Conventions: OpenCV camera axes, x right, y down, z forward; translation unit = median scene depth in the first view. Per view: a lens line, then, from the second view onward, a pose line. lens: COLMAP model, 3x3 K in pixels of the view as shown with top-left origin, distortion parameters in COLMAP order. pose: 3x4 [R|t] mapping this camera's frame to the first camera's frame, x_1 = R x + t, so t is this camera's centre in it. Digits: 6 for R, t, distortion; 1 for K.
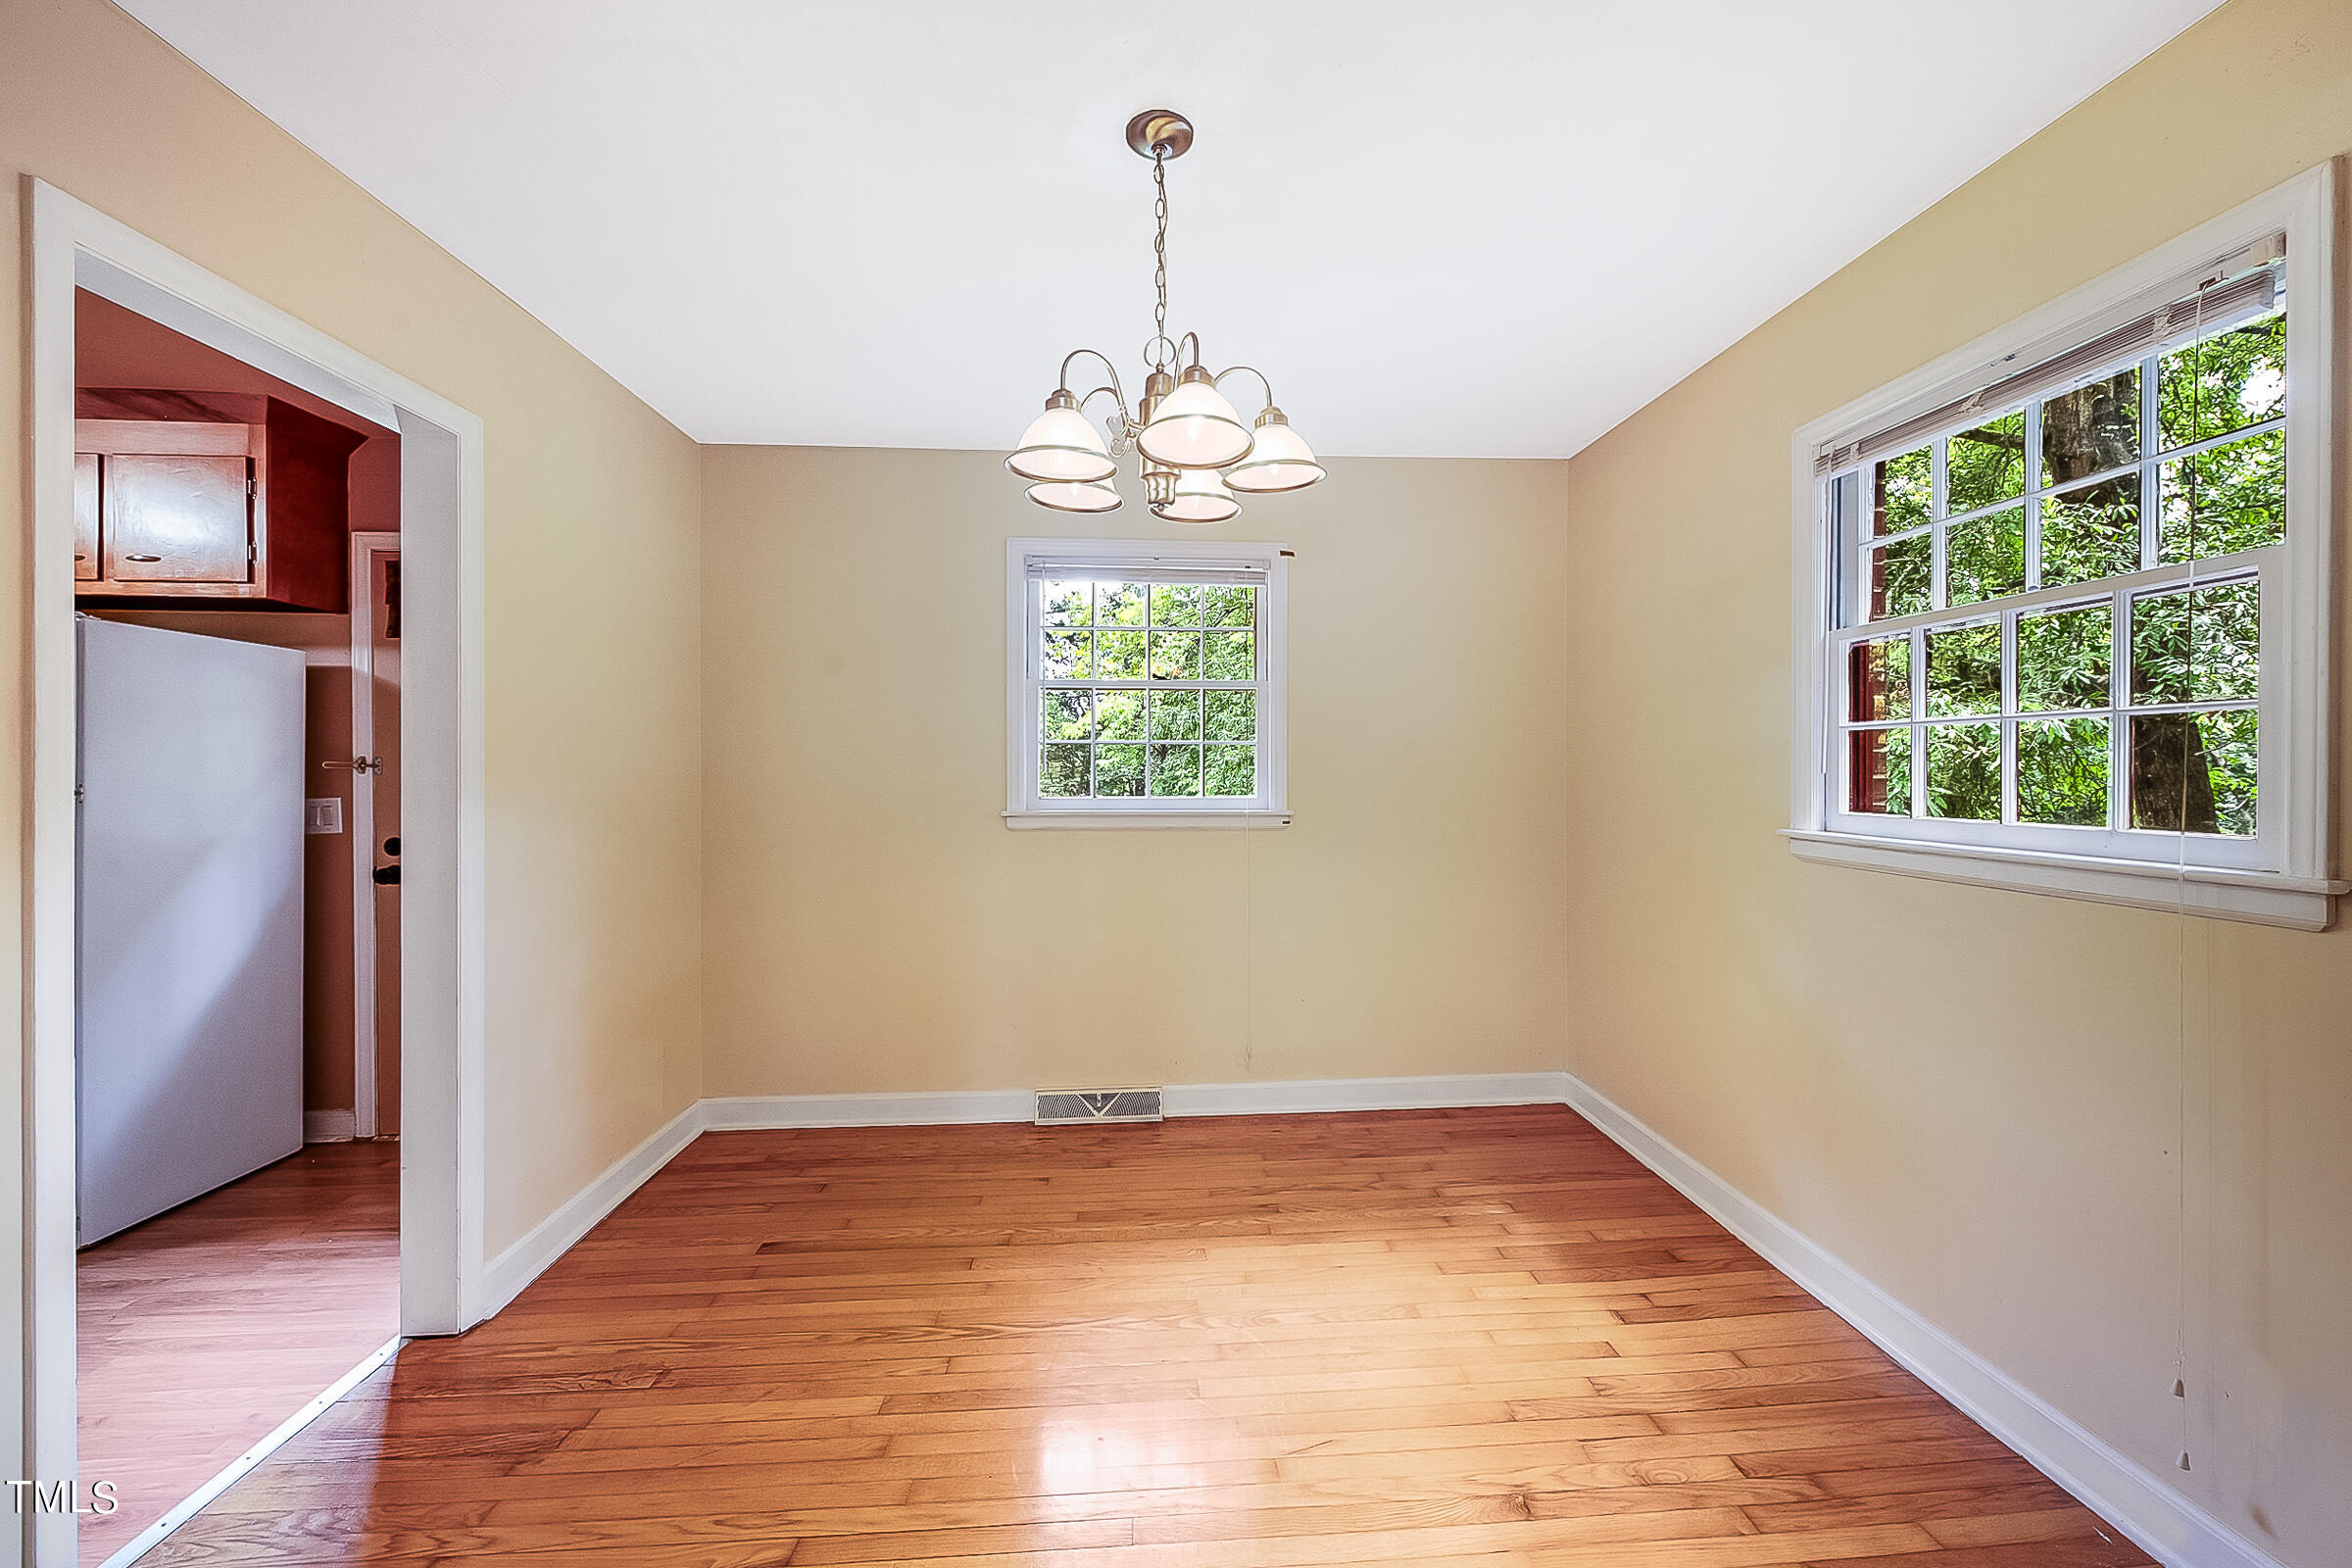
lens RADIAL K [[919.3, 0, 1195.7], [0, 919.3, 771.6], [0, 0, 1]] dist [-0.000671, -0.001930]
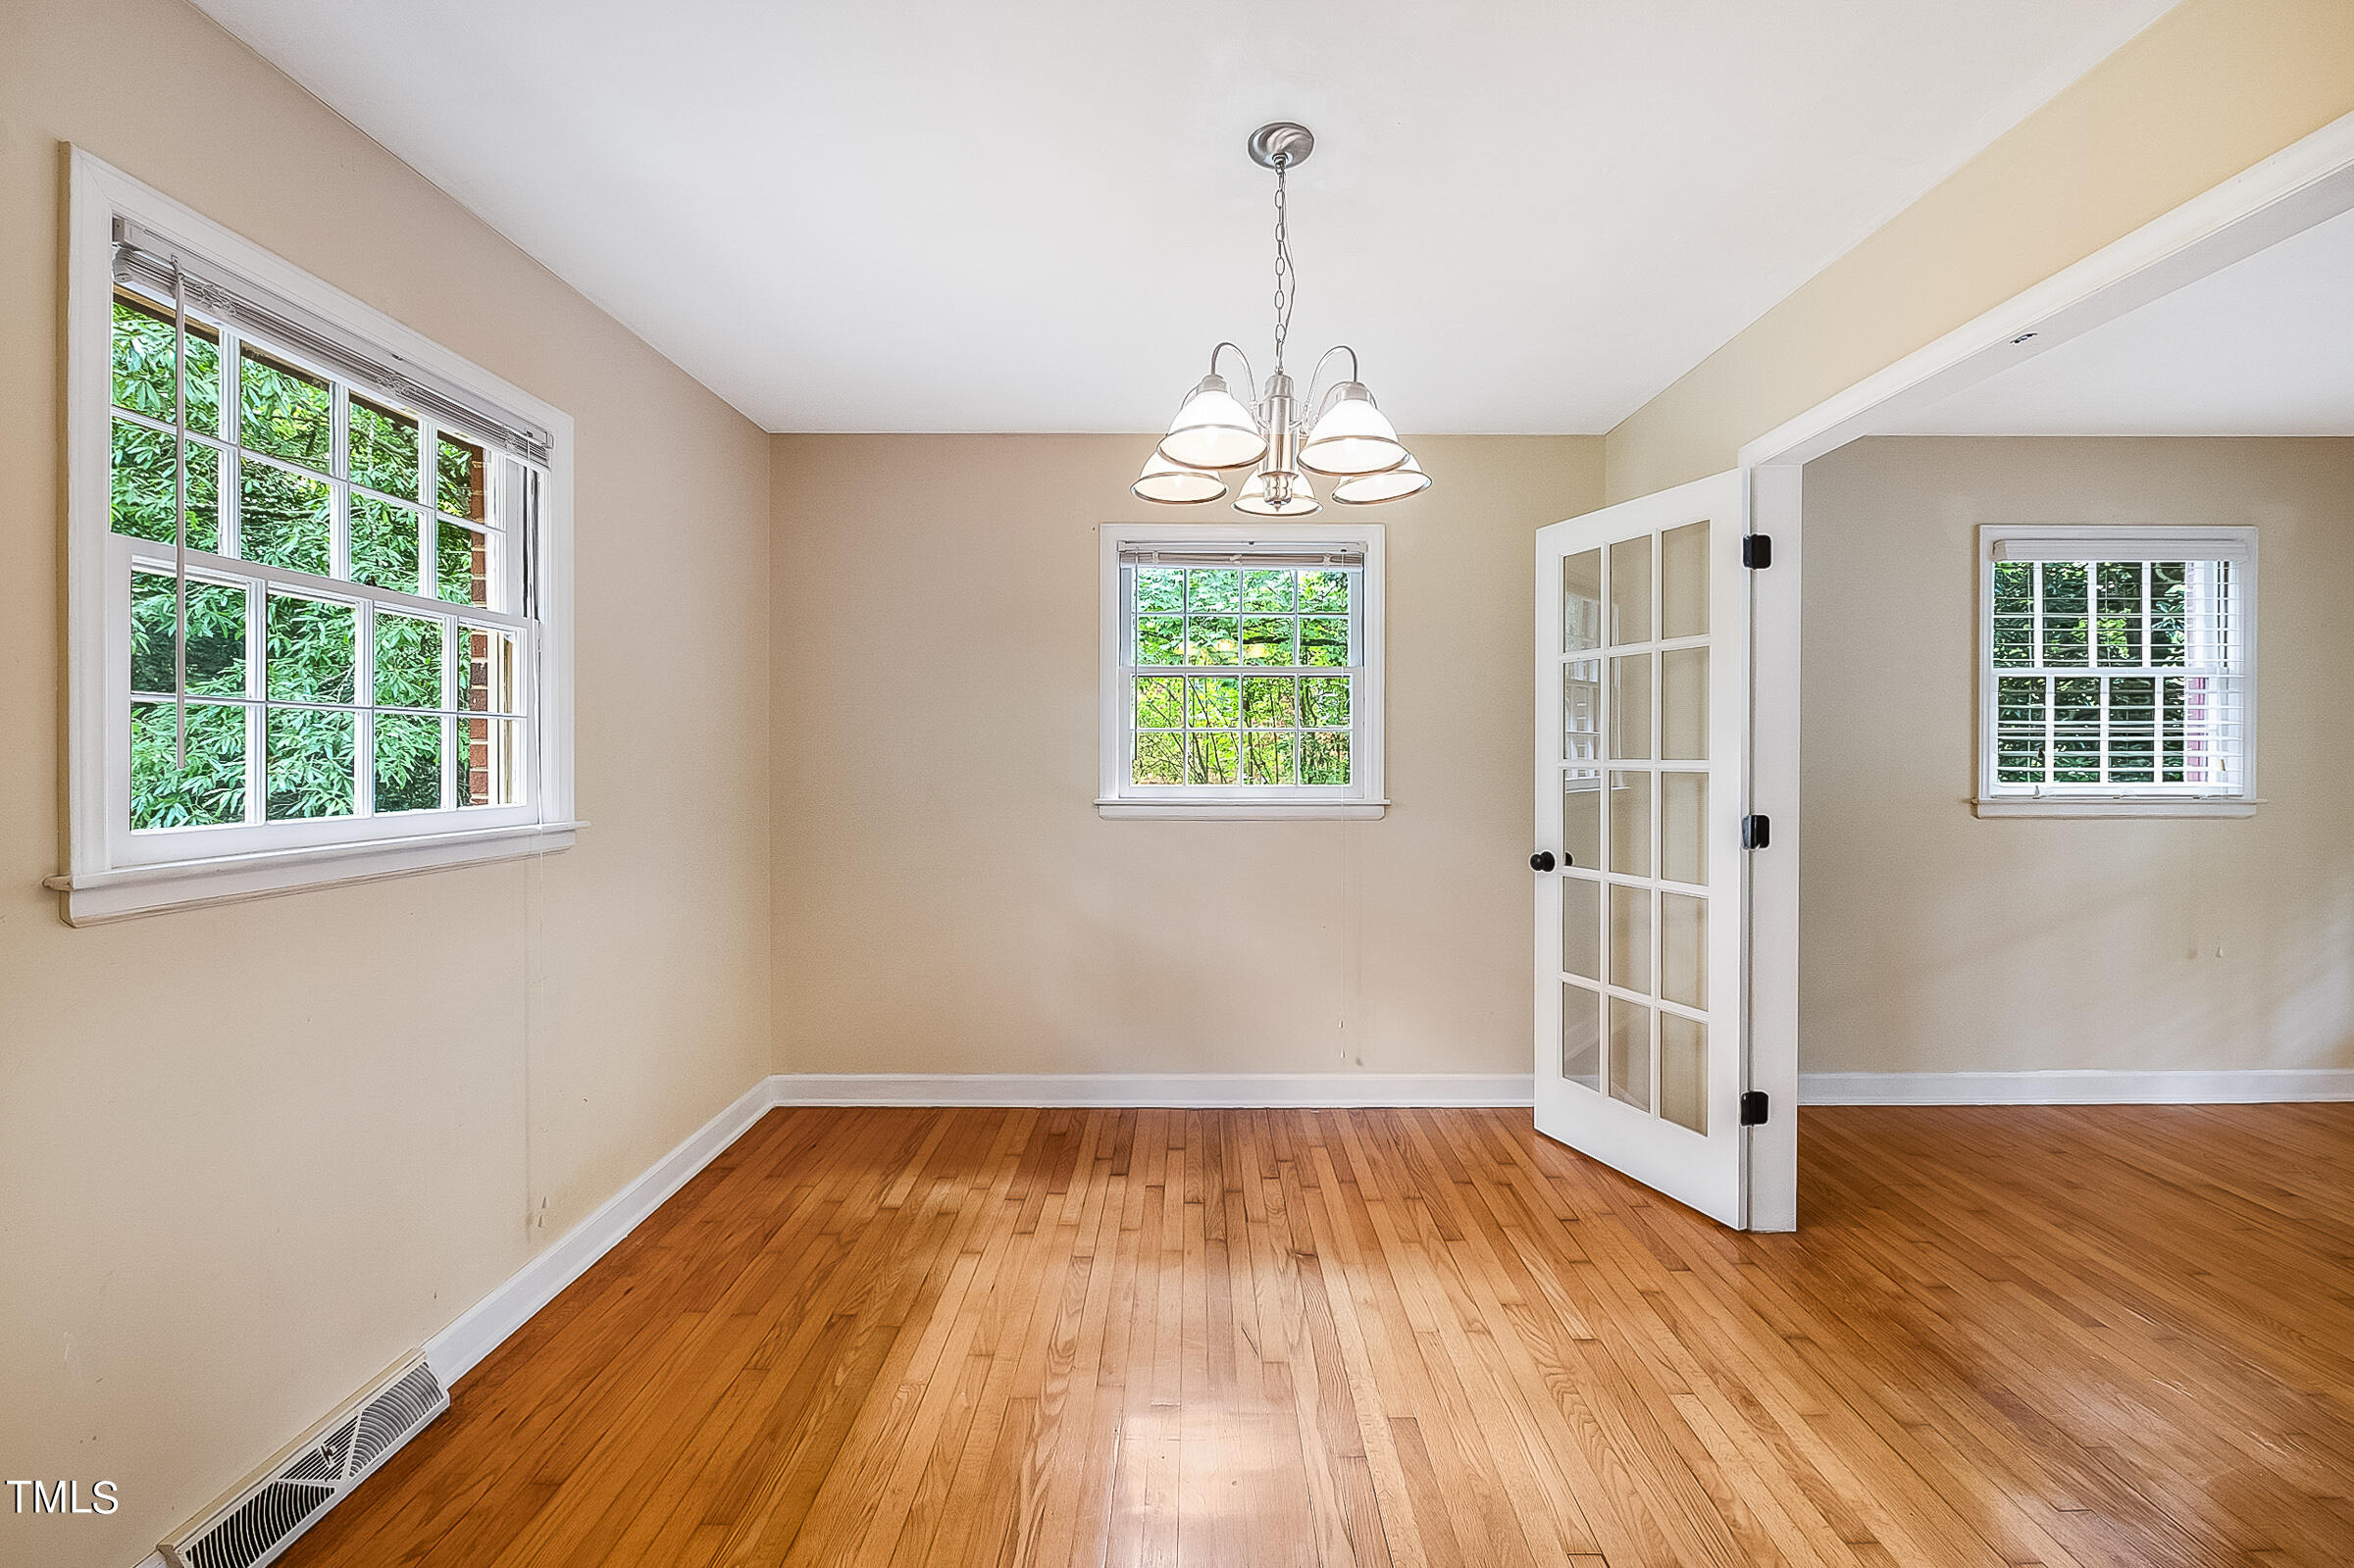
lens RADIAL K [[920.0, 0, 1185.6], [0, 920.0, 758.1], [0, 0, 1]] dist [-0.000671, -0.001930]
pose [[0.083510, -0.007894, 0.996476, -0.694590], [0.008099, 0.999941, 0.007242, -0.011566], [-0.996474, 0.007466, 0.083569, 0.649744]]
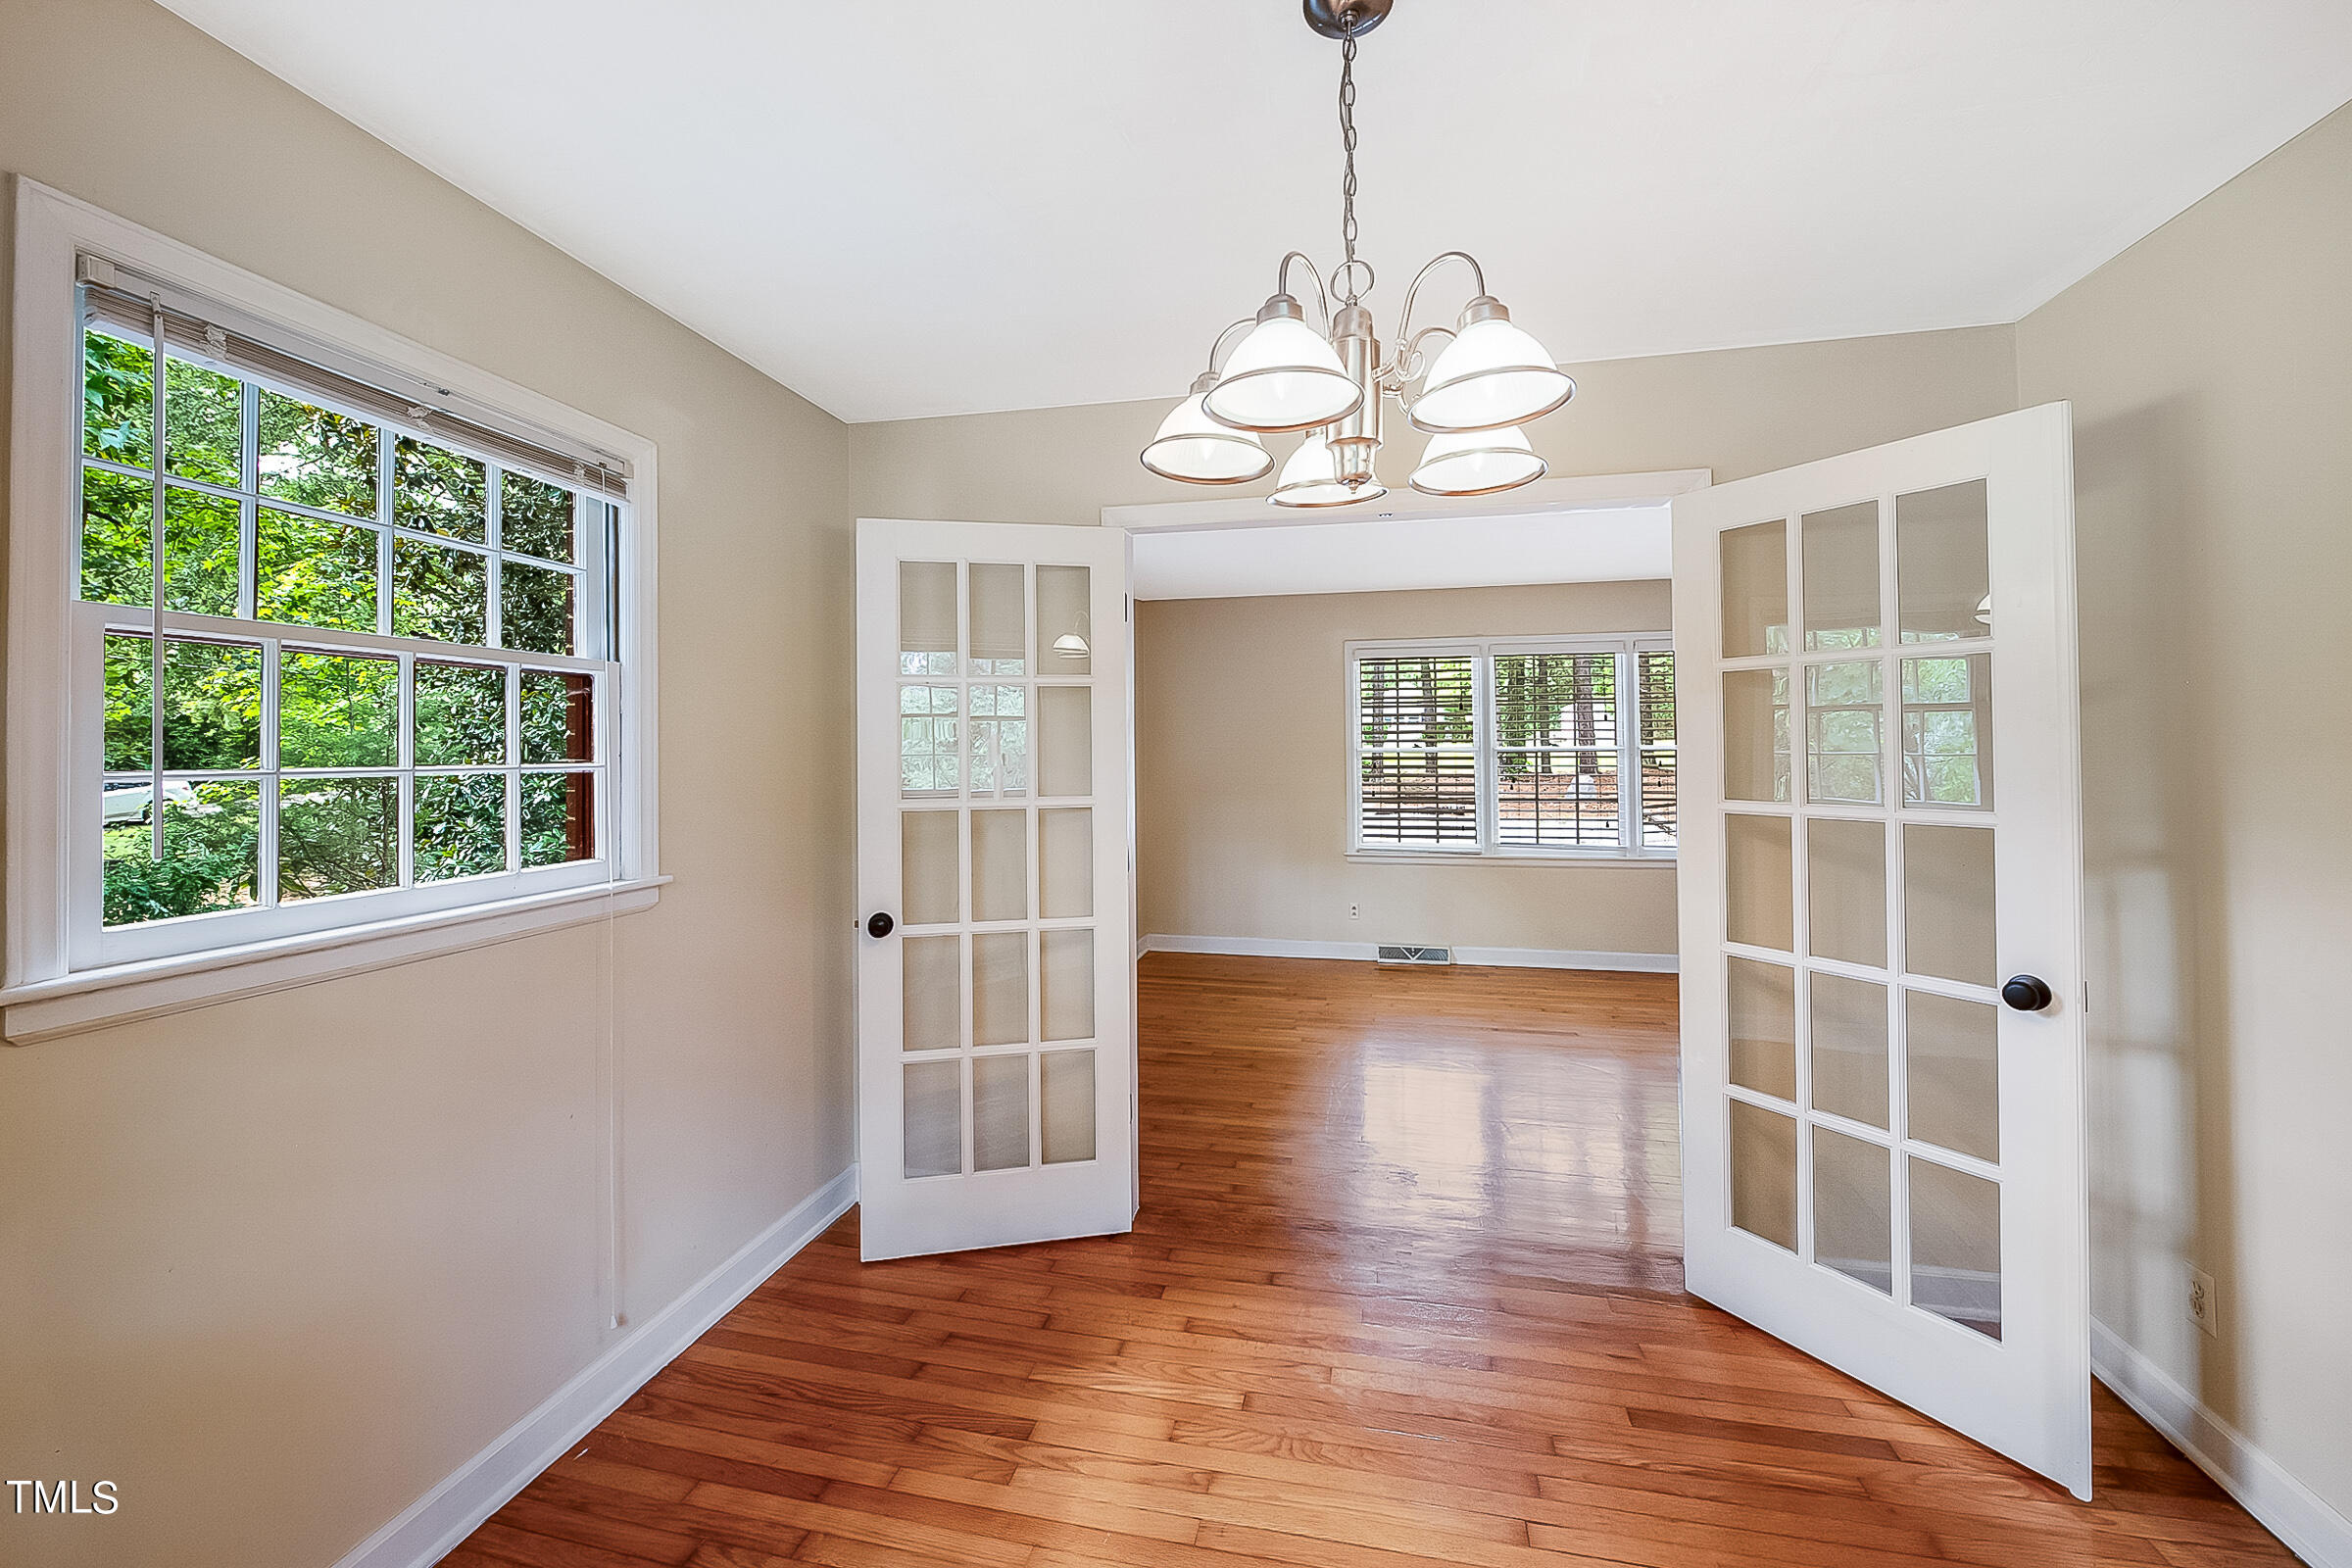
lens RADIAL K [[919.3, 0, 1174.3], [0, 919.3, 732.5], [0, 0, 1]] dist [-0.000671, -0.001930]
pose [[-0.956690, 0.014029, 0.290769, -0.067514], [0.010550, 0.999853, -0.013529, -0.052632], [-0.290916, -0.009876, -0.956698, 1.126383]]
